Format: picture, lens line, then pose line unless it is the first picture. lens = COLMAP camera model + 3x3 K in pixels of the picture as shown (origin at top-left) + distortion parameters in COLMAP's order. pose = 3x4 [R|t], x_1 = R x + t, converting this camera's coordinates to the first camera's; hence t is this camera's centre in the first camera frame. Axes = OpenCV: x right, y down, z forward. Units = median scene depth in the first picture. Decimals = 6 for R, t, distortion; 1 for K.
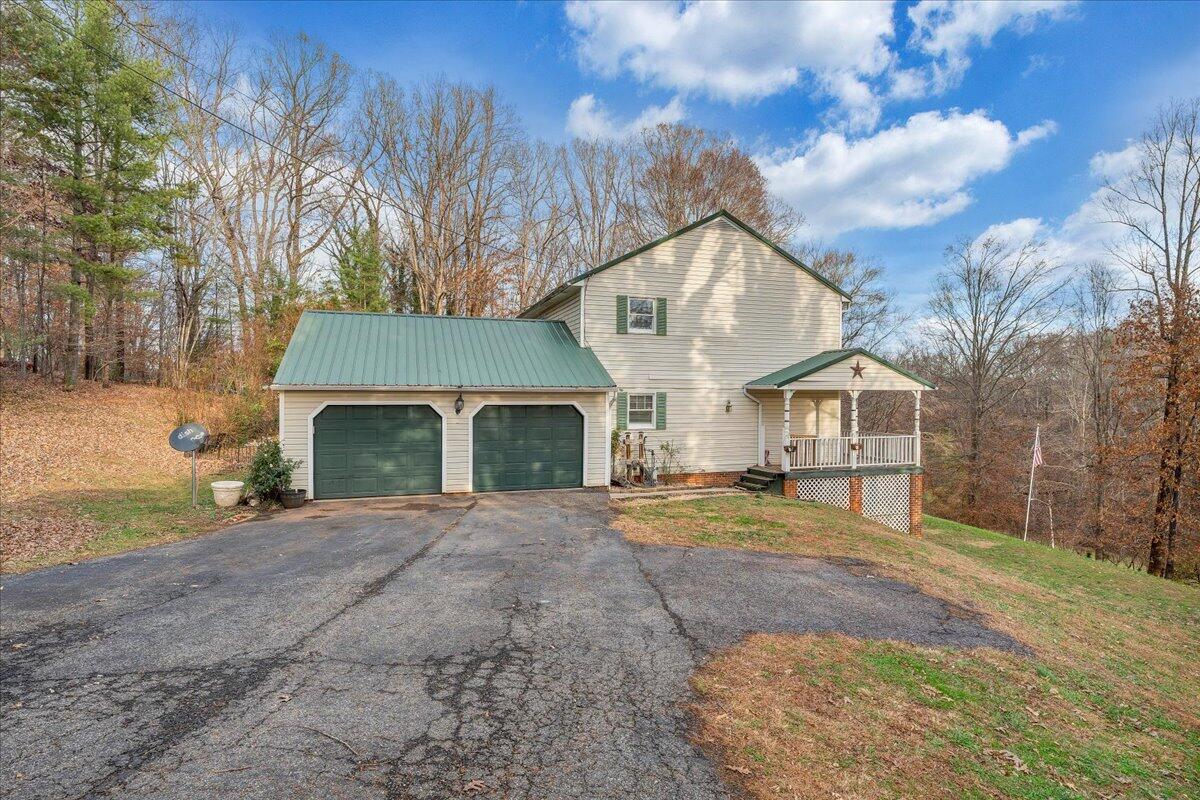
lens RADIAL K [[551.3, 0, 611.0], [0, 551.3, 419.2], [0, 0, 1]] dist [0.000114, 0.000211]
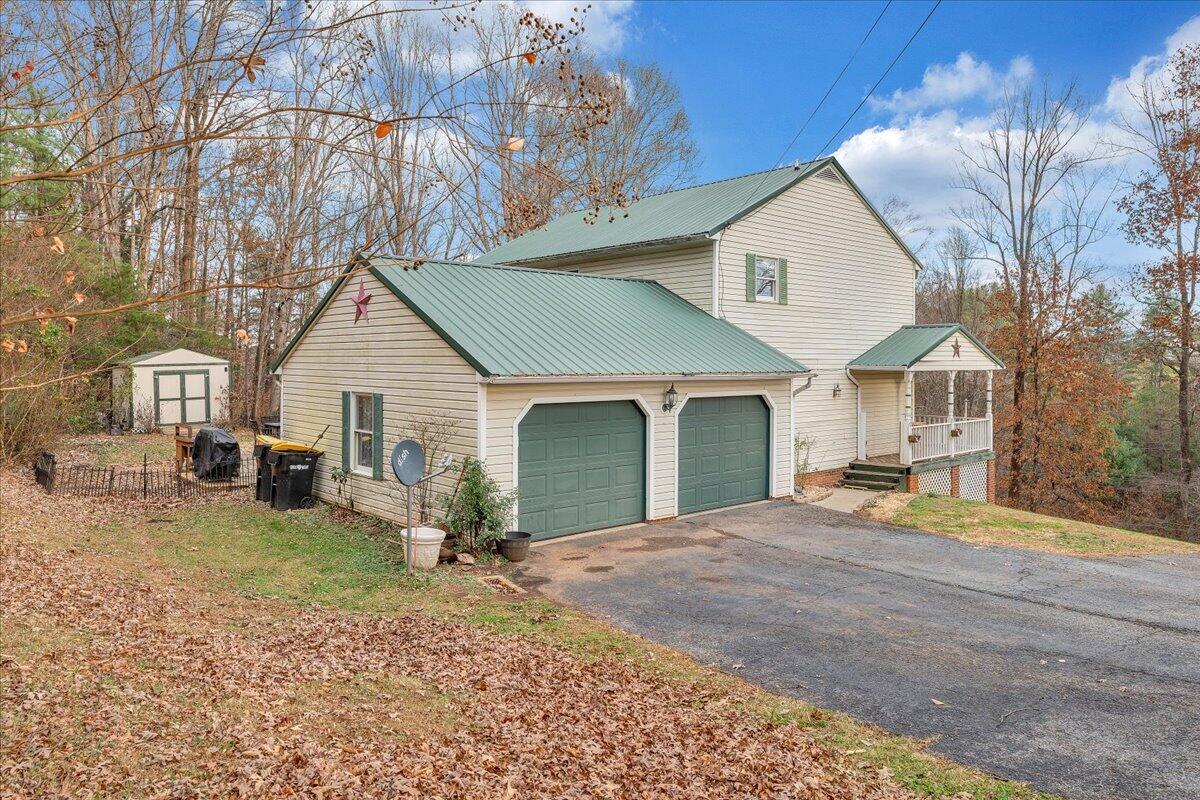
lens RADIAL K [[786.6, 0, 600.0], [0, 786.6, 400.0], [0, 0, 1]] dist [-0.001780, -0.000362]
pose [[0.906015, -0.023784, 0.422576, -0.653889], [0.023069, 0.999711, 0.006807, -0.027103], [-0.422616, 0.003581, 0.906302, 0.070482]]
